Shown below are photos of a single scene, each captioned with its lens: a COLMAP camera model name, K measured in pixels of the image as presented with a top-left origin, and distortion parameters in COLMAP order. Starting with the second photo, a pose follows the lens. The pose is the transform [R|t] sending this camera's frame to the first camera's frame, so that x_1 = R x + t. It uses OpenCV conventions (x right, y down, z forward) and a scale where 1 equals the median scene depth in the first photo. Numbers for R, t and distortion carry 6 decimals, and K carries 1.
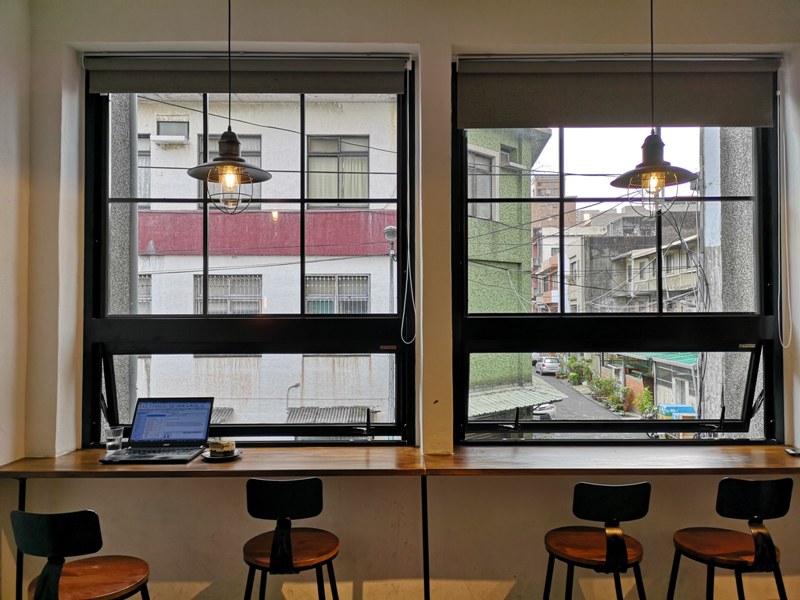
lens RADIAL K [[613.7, 0, 401.9], [0, 613.7, 296.3], [0, 0, 1]] dist [0.026933, -0.011735]
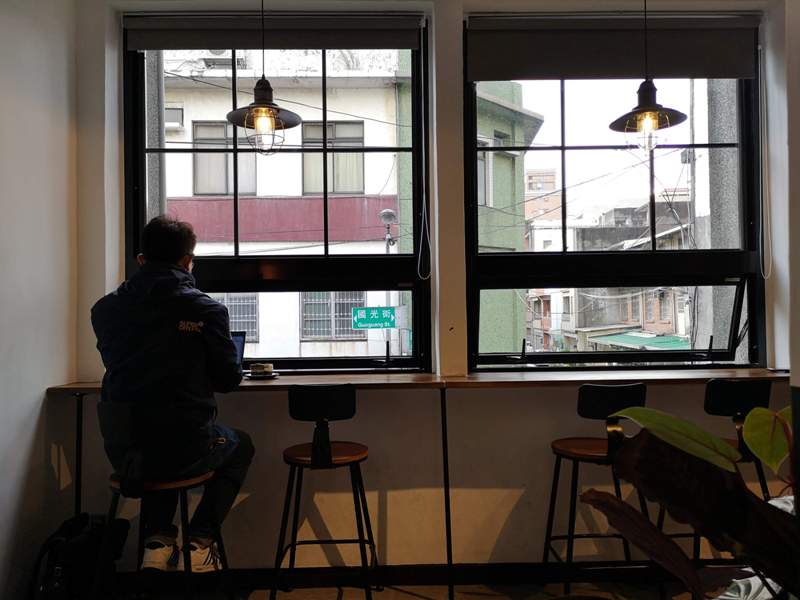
lens RADIAL K [[626.0, 0, 400.0], [0, 626.0, 300.0], [0, 0, 1]] dist [0.020961, -0.008433]
pose [[0.999848, -0.009061, 0.014901, -0.048233], [0.008978, 0.999944, 0.005598, 0.103876], [-0.014951, -0.005463, 0.999873, -0.107222]]
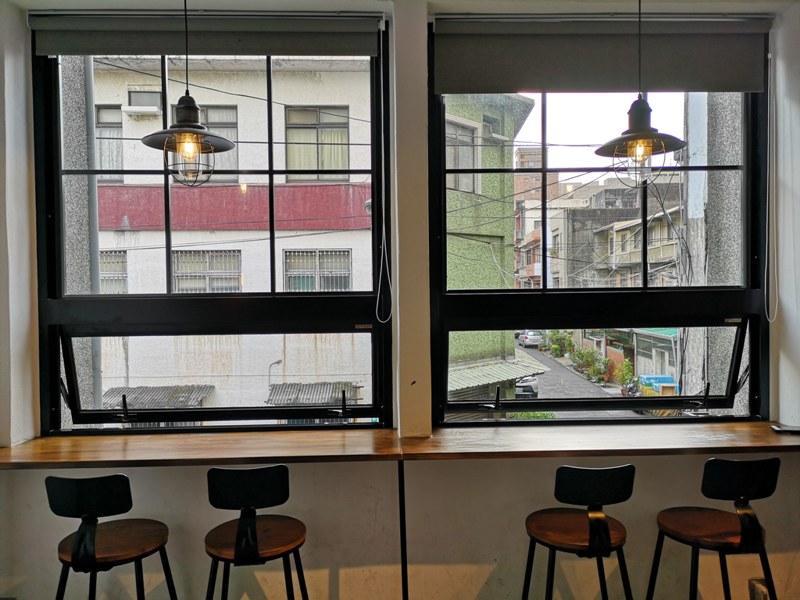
lens RADIAL K [[613.7, 0, 401.9], [0, 613.7, 296.3], [0, 0, 1]] dist [0.026933, -0.011735]
pose [[0.999604, -0.009642, 0.026437, 0.012330], [0.008516, 0.999065, 0.042379, -0.003475], [-0.026820, -0.042137, 0.998752, 0.044861]]
